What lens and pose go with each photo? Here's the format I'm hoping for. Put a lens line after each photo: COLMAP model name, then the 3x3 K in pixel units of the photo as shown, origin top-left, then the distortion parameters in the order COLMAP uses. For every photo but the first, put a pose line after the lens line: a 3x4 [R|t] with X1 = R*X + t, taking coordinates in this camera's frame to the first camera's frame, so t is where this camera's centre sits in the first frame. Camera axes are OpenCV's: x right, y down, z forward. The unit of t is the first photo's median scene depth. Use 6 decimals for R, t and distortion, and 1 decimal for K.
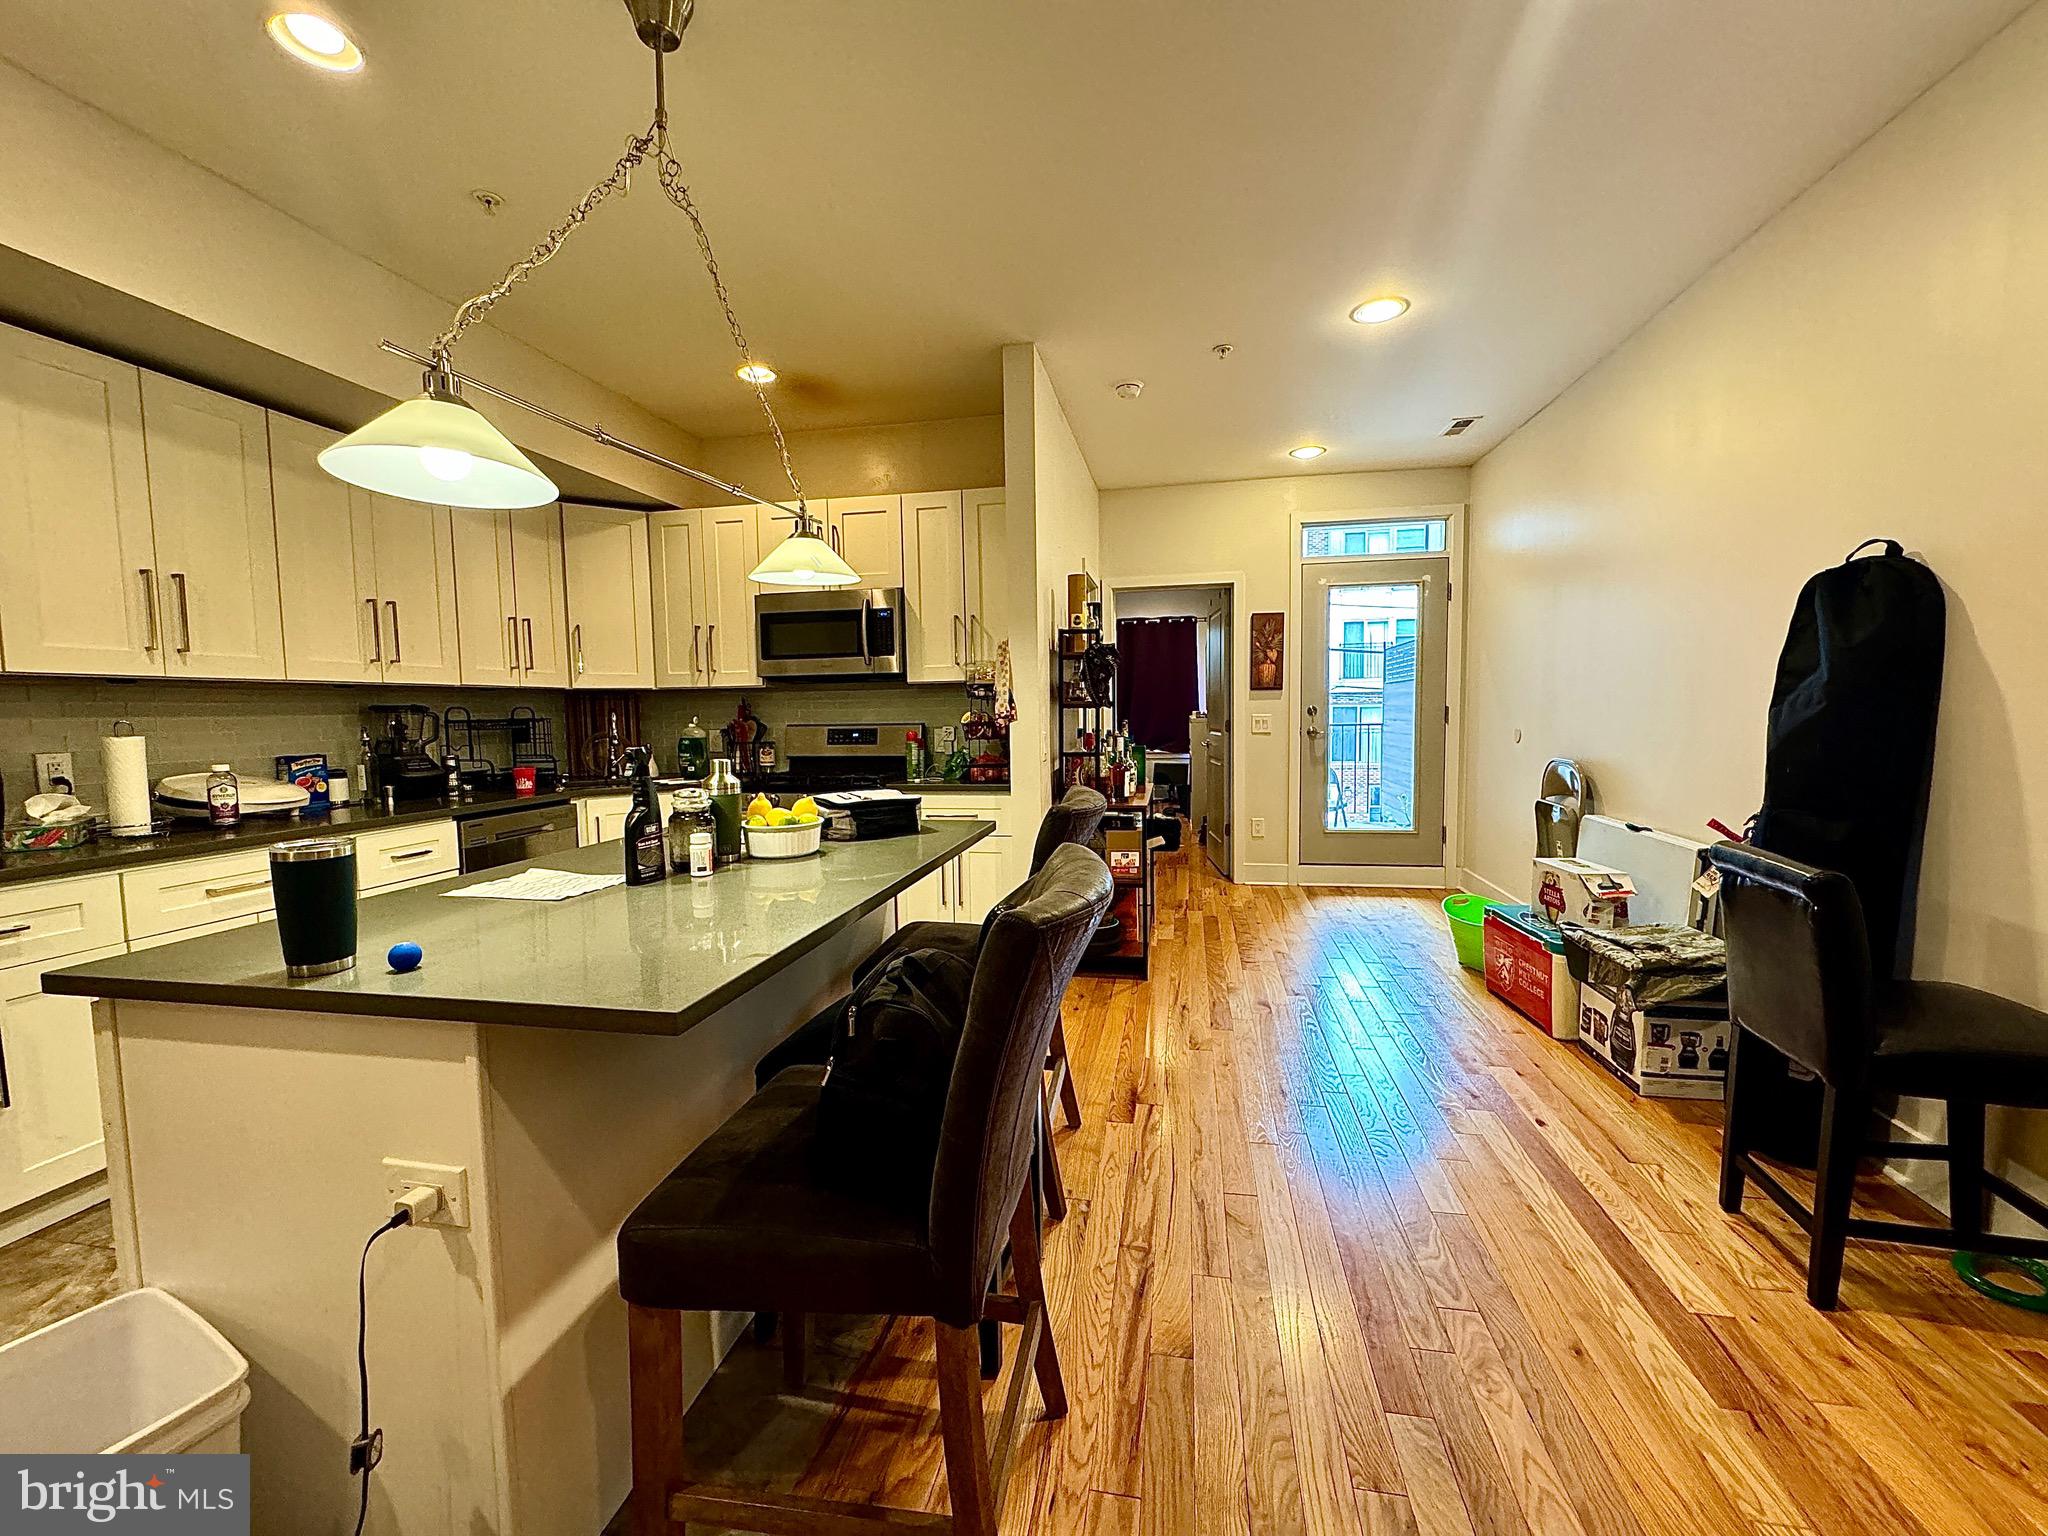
lens RADIAL K [[817.1, 0, 1026.8], [0, 817.1, 768.2], [0, 0, 1]] dist [-0.001324, 0.000008]
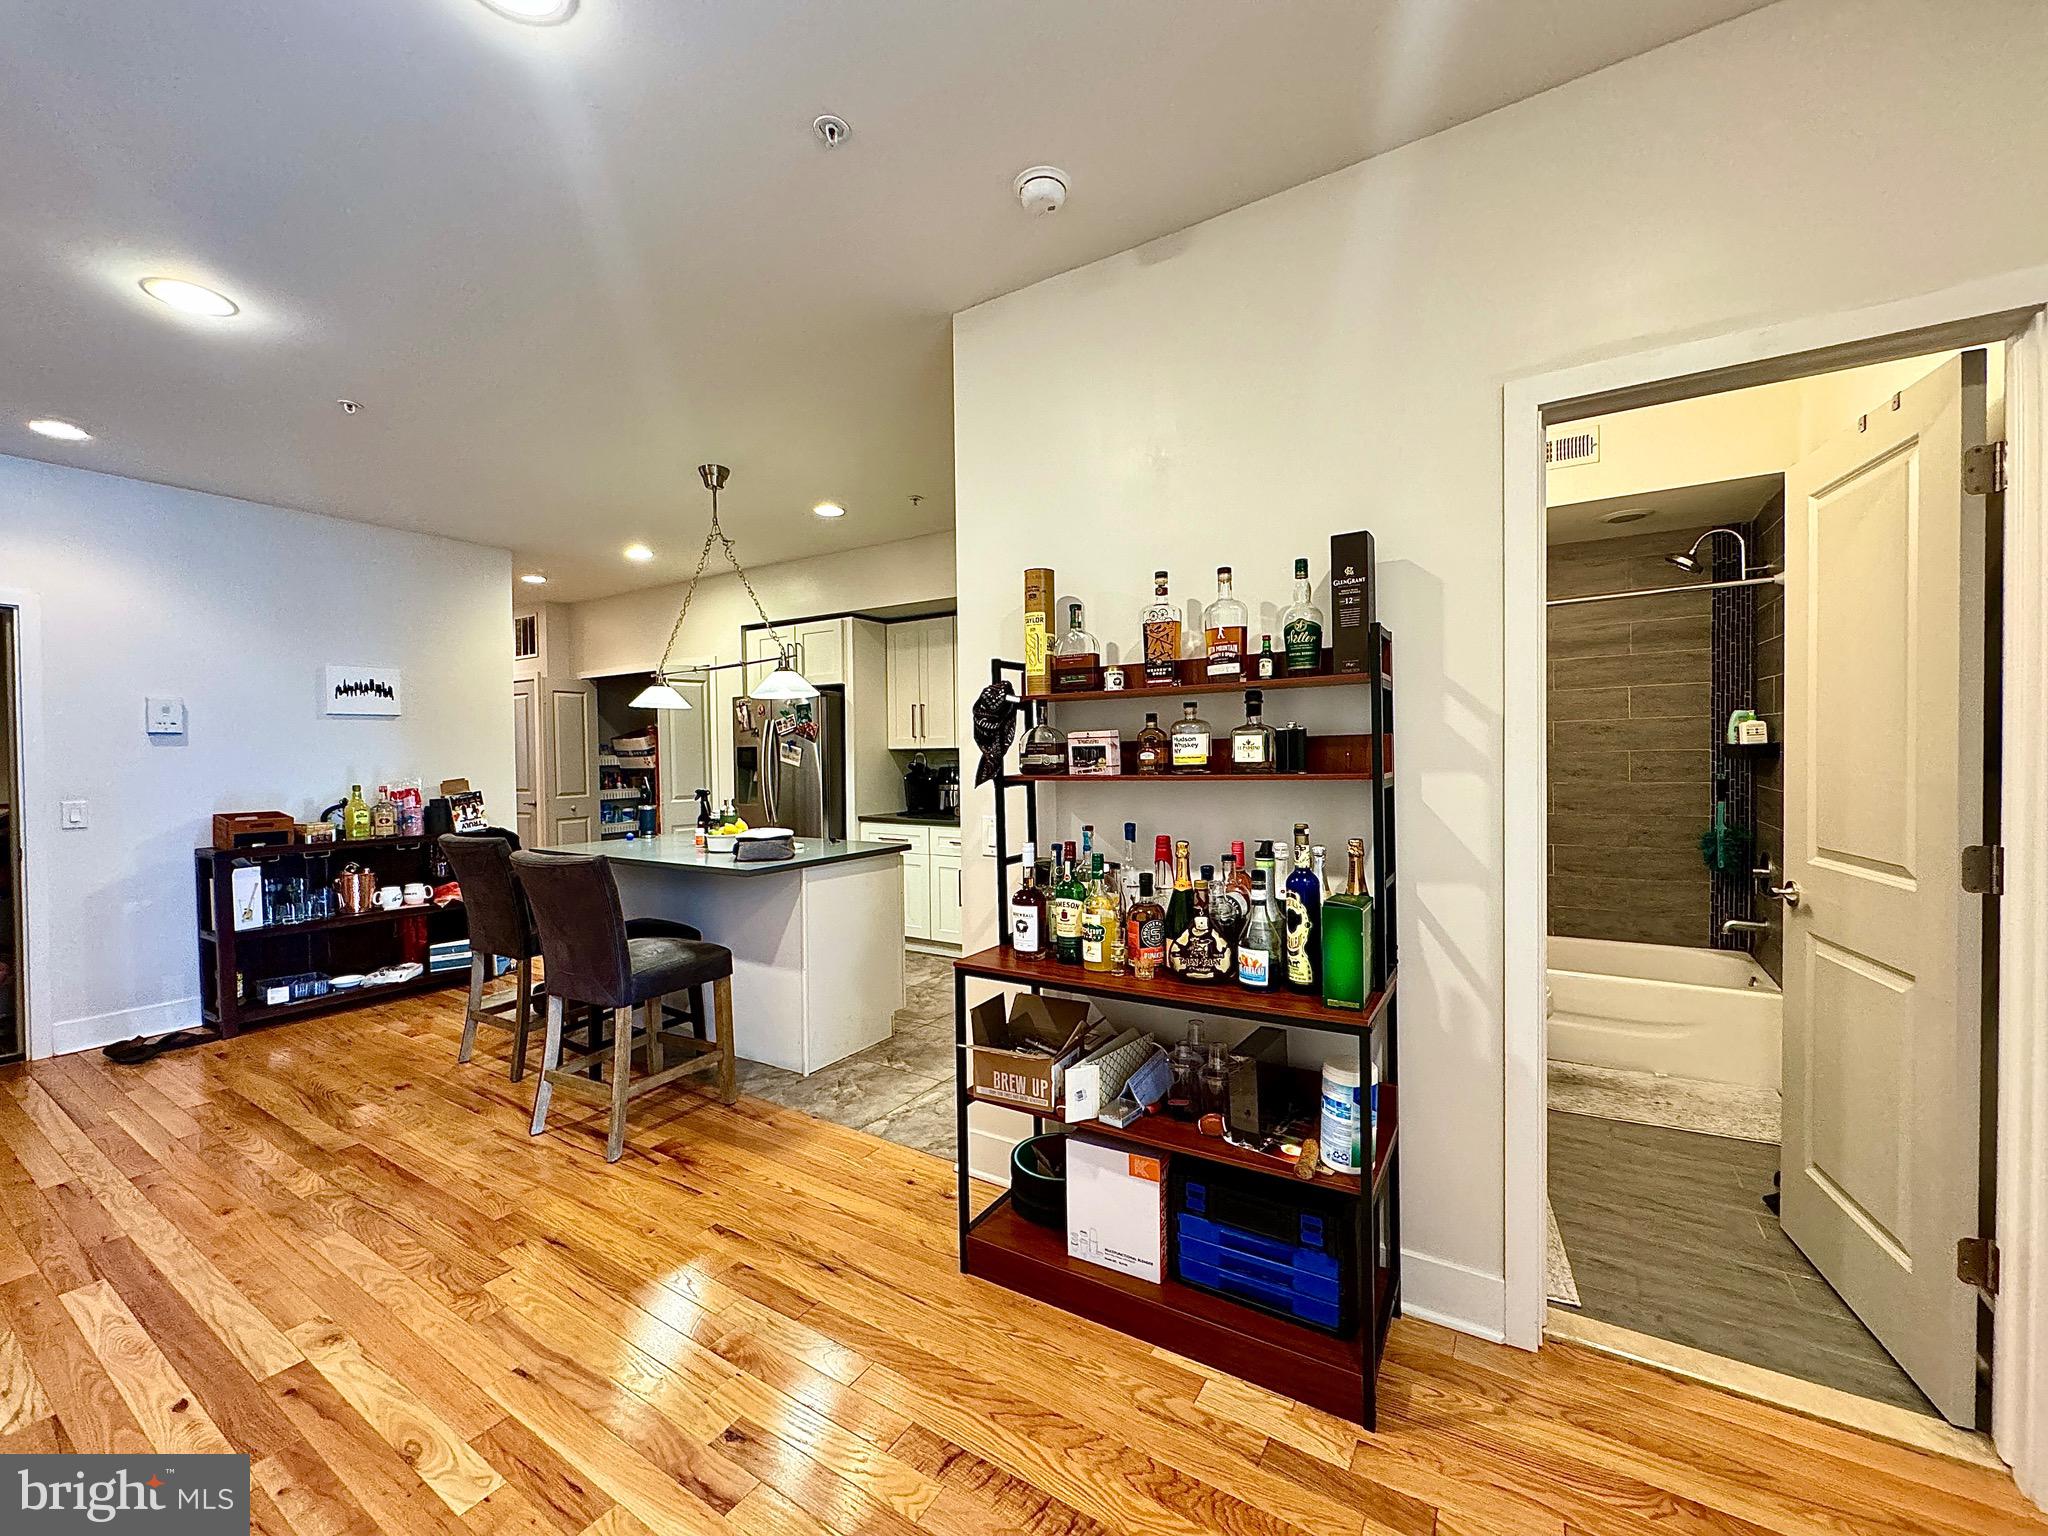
lens RADIAL K [[817.1, 0, 1026.8], [0, 817.1, 768.2], [0, 0, 1]] dist [-0.001324, 0.000008]
pose [[-0.362889, 0.038300, -0.931045, 0.672419], [-0.045120, 0.997261, 0.058610, -0.128734], [0.930739, 0.063278, -0.360167, 1.278992]]
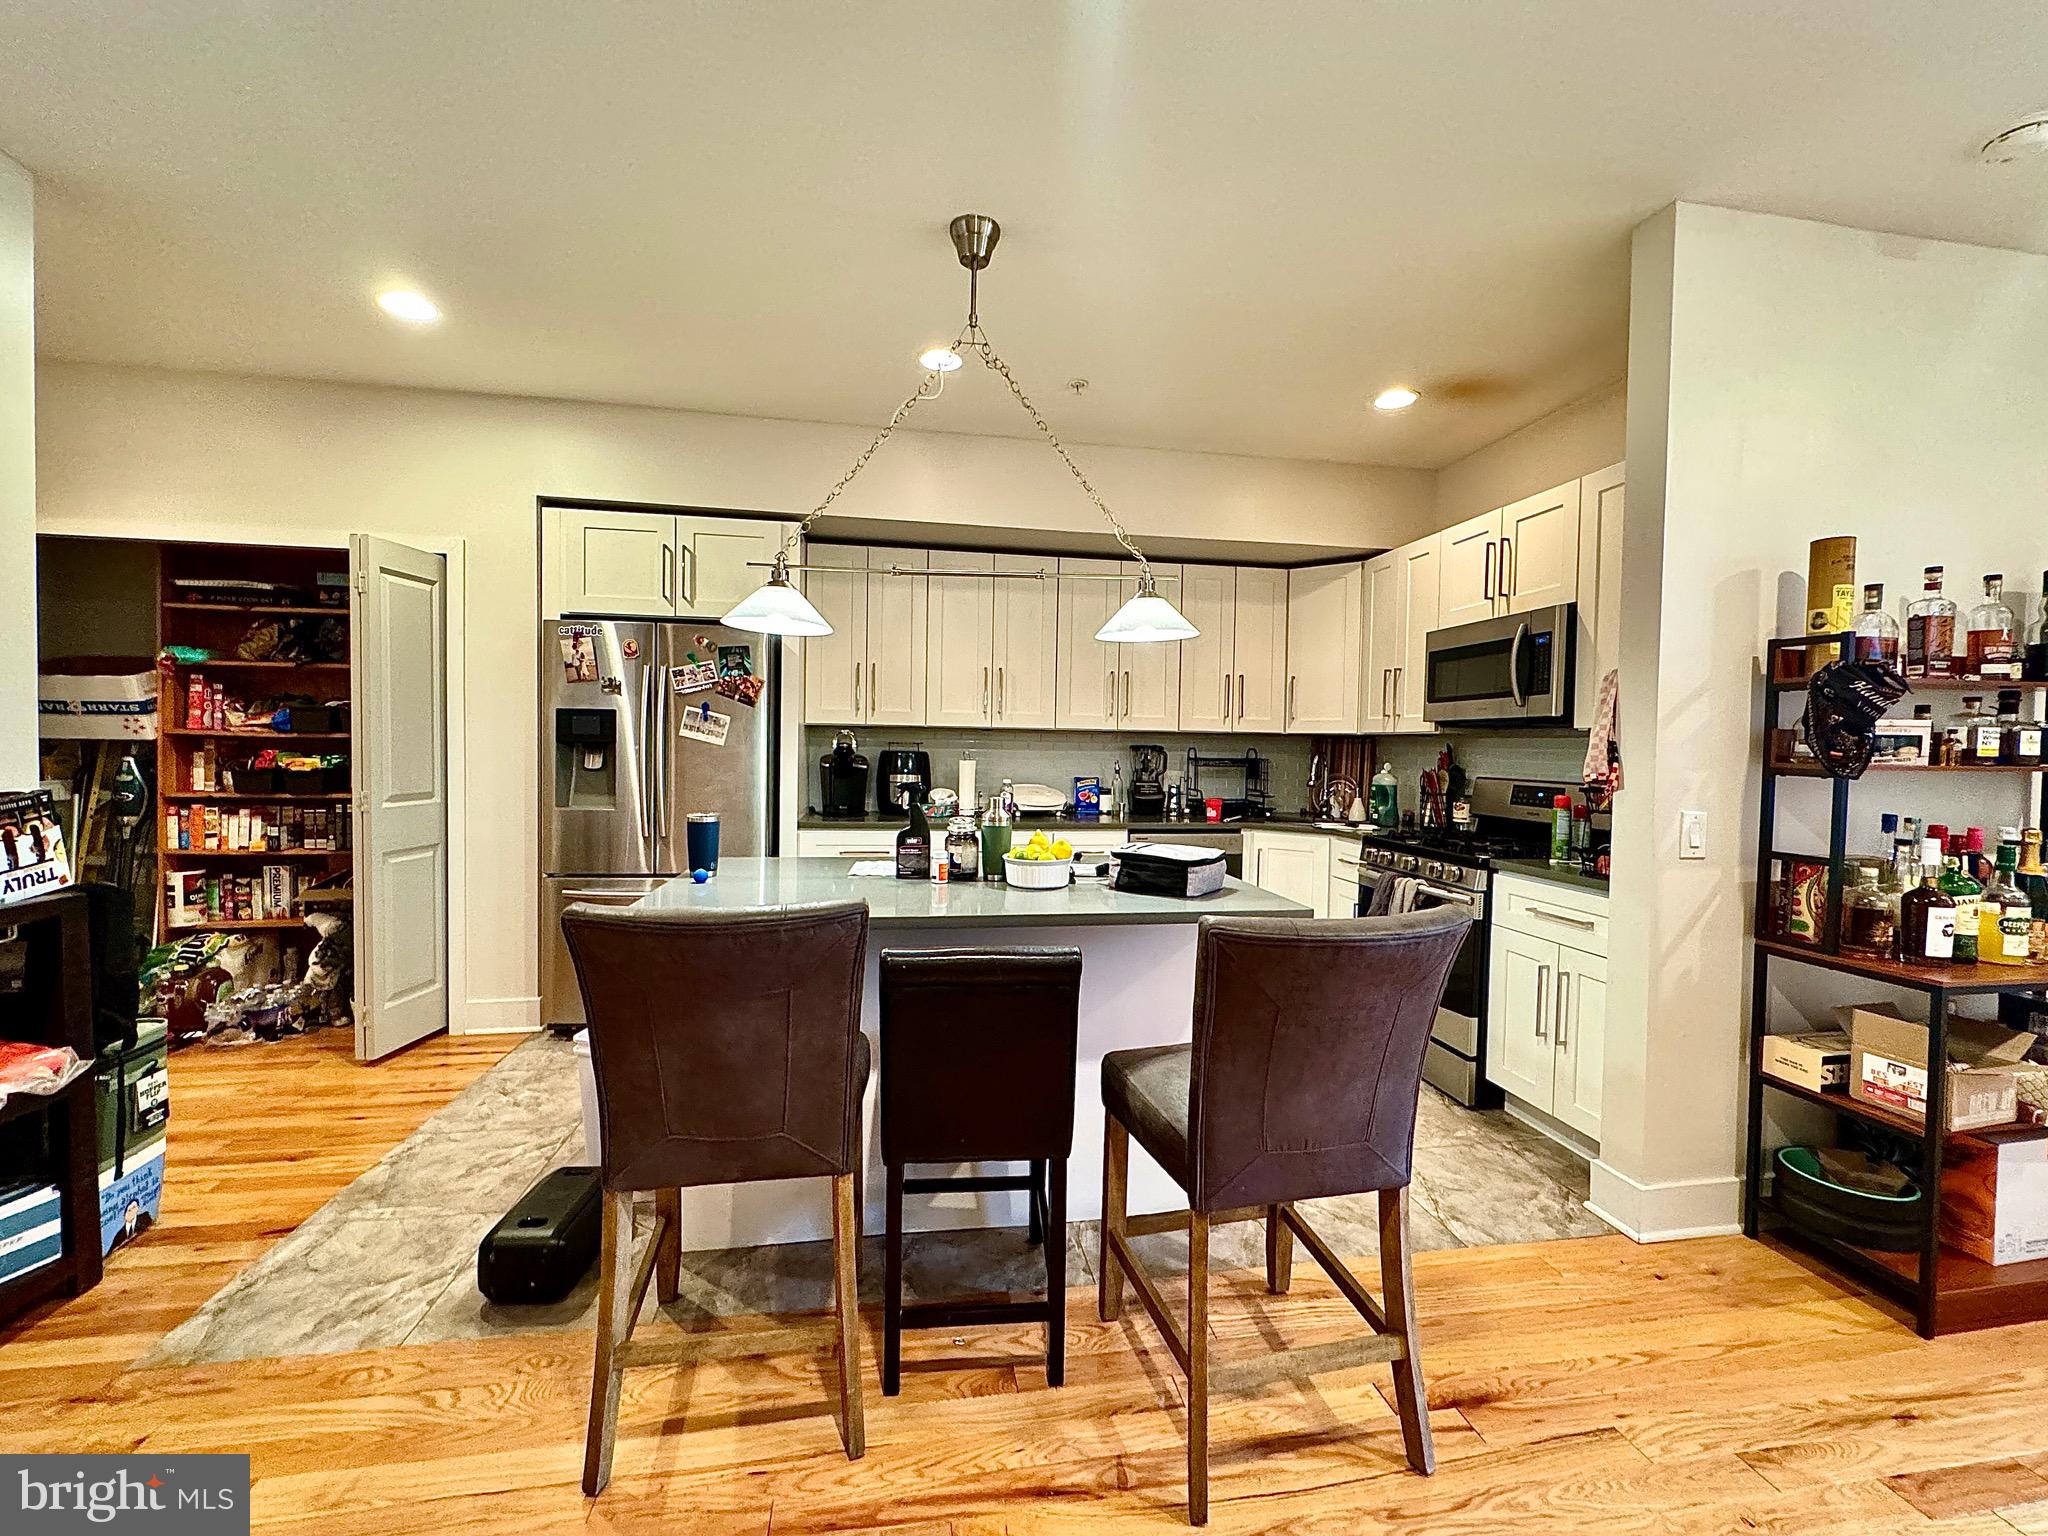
lens RADIAL K [[817.1, 0, 1026.8], [0, 817.1, 768.2], [0, 0, 1]] dist [-0.001324, 0.000008]
pose [[0.345993, 0.048538, -0.936981, 0.418236], [-0.087576, 0.995972, 0.019255, -0.044464], [0.934141, 0.075395, 0.348850, 0.314030]]
